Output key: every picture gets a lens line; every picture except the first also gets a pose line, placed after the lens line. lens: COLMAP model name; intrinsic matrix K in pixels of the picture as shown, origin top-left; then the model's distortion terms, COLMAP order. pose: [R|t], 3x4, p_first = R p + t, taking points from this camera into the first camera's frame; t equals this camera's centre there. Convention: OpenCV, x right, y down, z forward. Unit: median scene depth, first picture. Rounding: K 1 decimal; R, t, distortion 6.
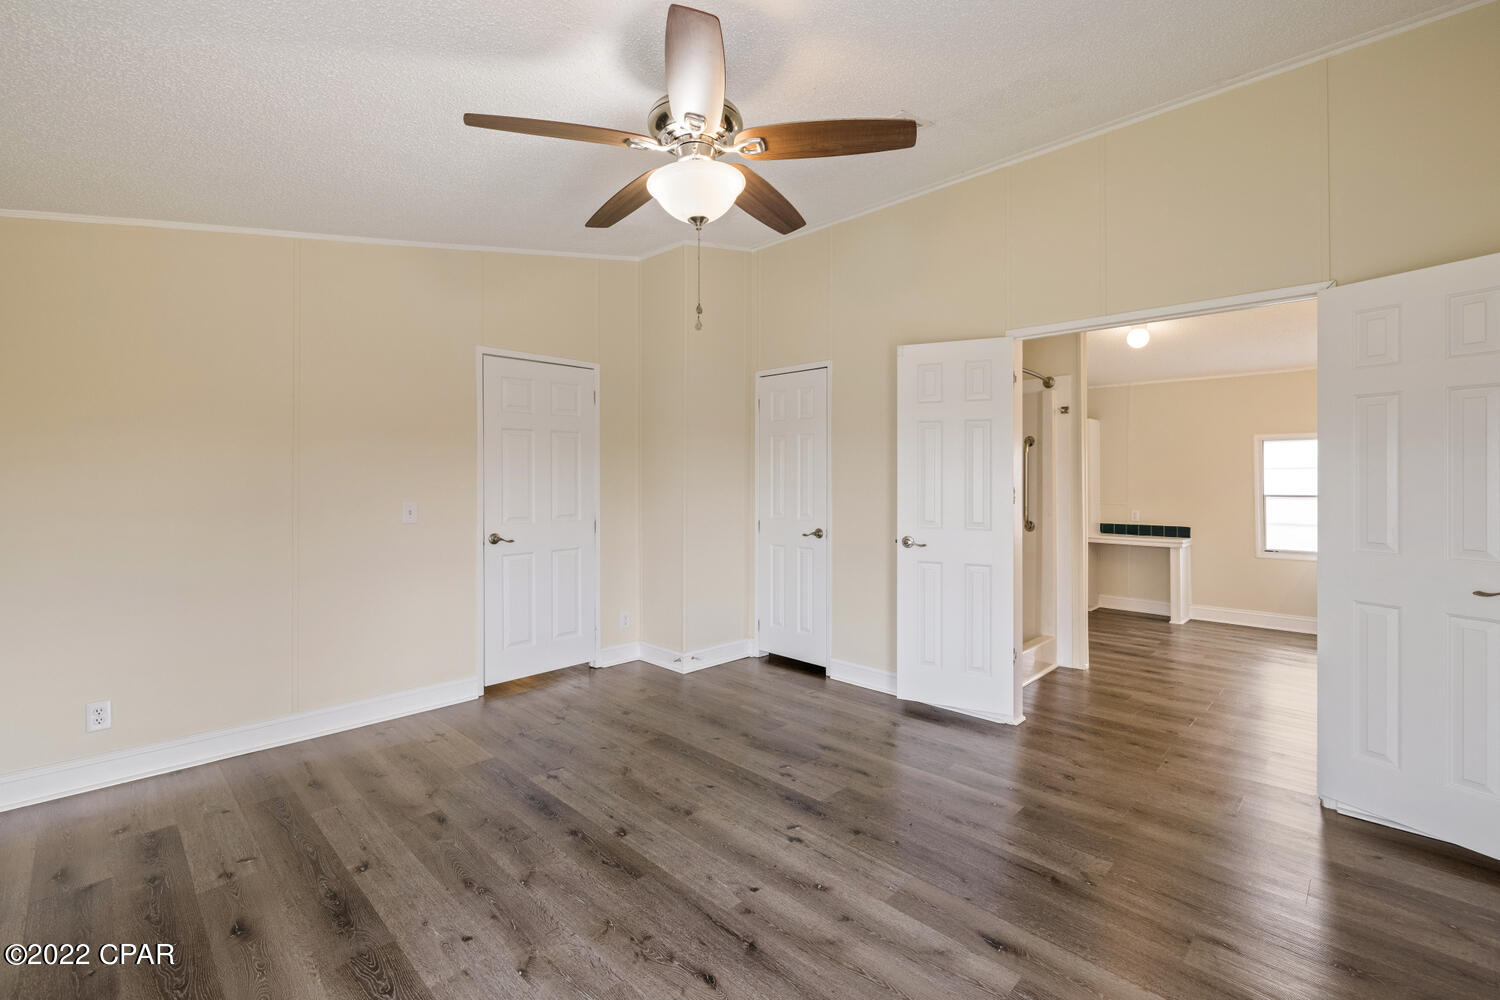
lens RADIAL K [[650.2, 0, 744.1], [0, 650.2, 478.8], [0, 0, 1]] dist [-0.000274, 0.000028]
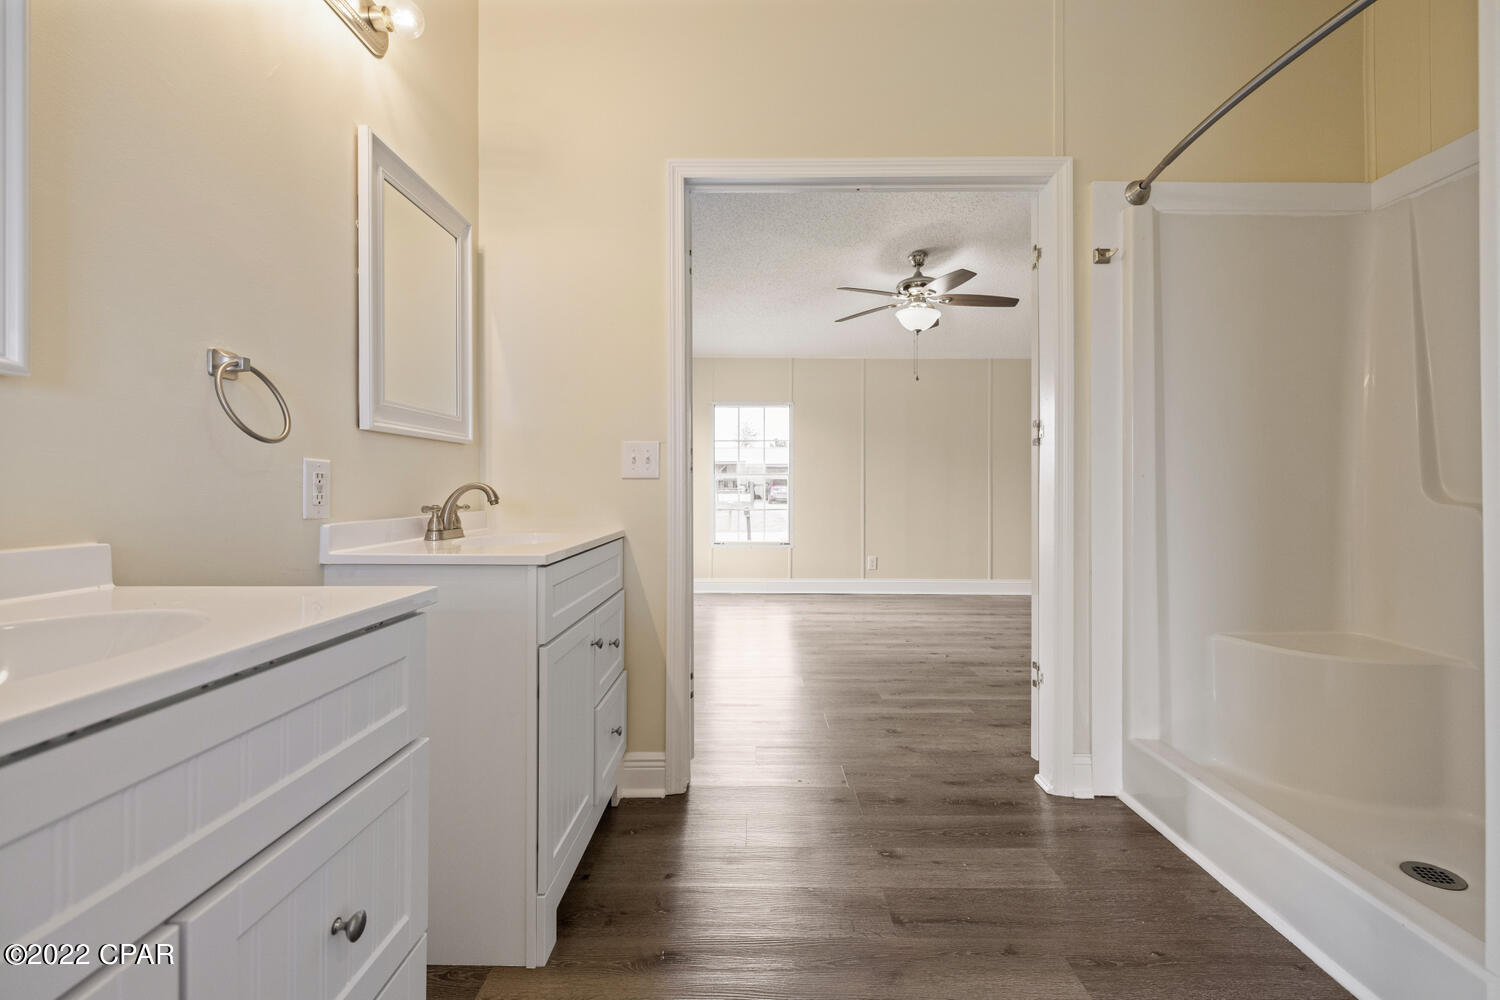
lens RADIAL K [[637.9, 0, 747.5], [0, 637.9, 490.0], [0, 0, 1]] dist [-0.000273, -0.000064]
pose [[-0.722848, 0.001876, -0.691005, 0.642600], [0.002635, 0.999997, -0.000041, 0.048916], [0.691002, -0.001851, -0.722850, 0.753752]]
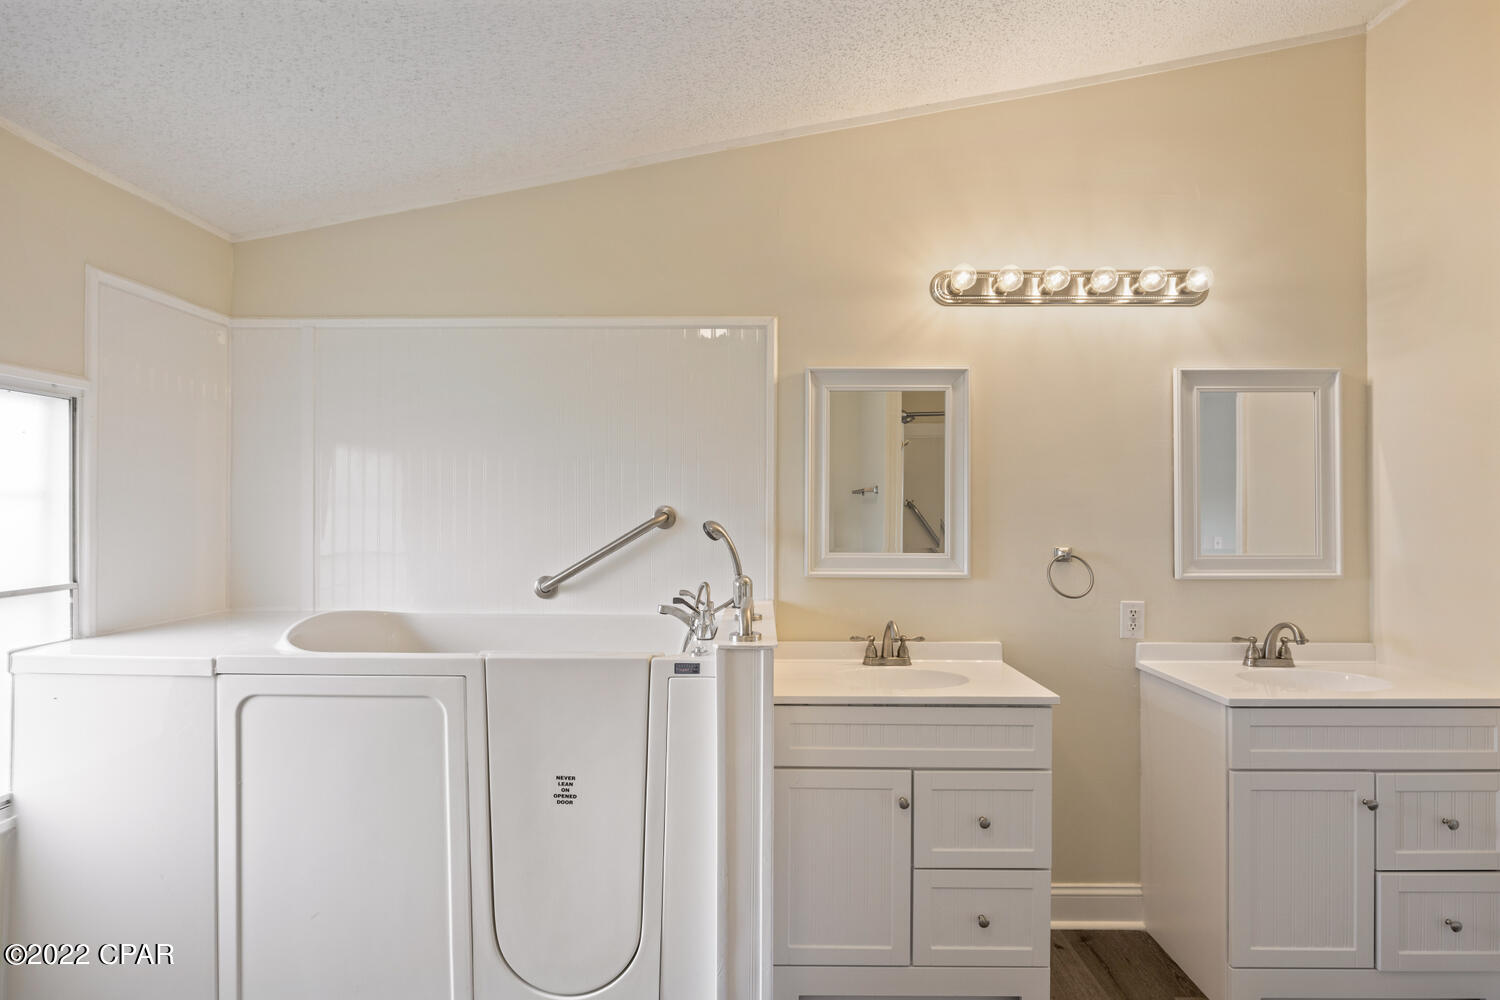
lens RADIAL K [[715.6, 0, 750.1], [0, 715.6, 492.2], [0, 0, 1]] dist [-0.002625, -0.000250]
pose [[-0.696763, 0.017362, 0.717091, 0.447996], [-0.006362, 0.999518, -0.030382, -0.013016], [-0.717273, -0.025731, -0.696317, 0.931564]]
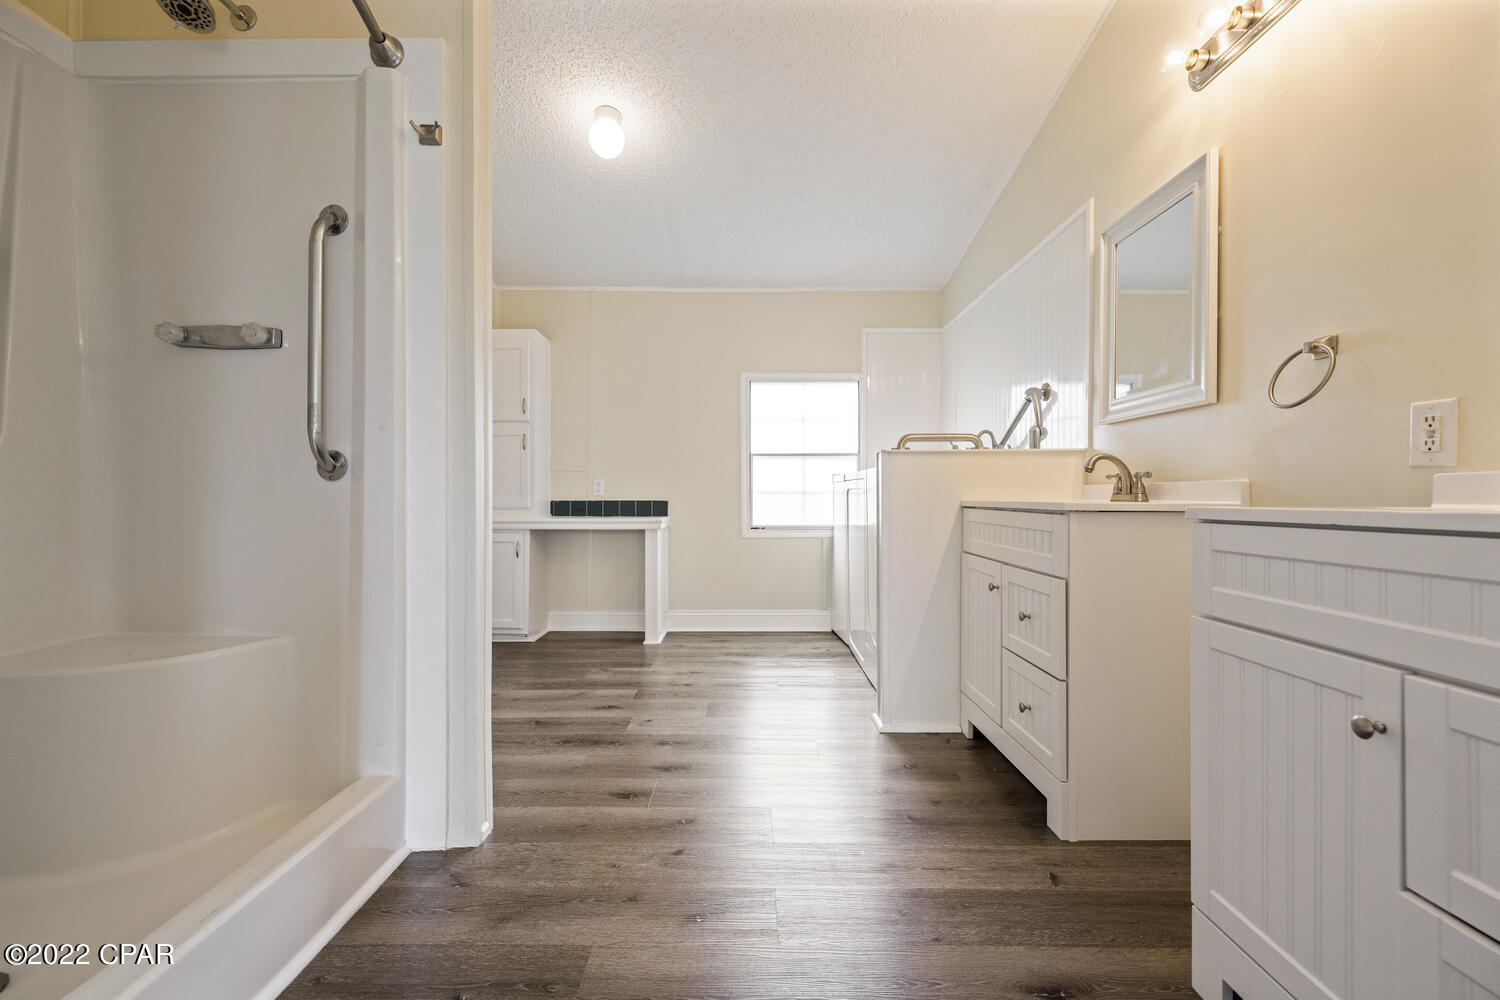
lens RADIAL K [[619.7, 0, 755.4], [0, 619.7, 497.1], [0, 0, 1]] dist [-0.010907, -0.000054]
pose [[0.703206, 0.000555, 0.710986, 0.294125], [-0.007708, 0.999947, 0.006843, 0.069340], [-0.710945, -0.010293, 0.703173, 0.490770]]
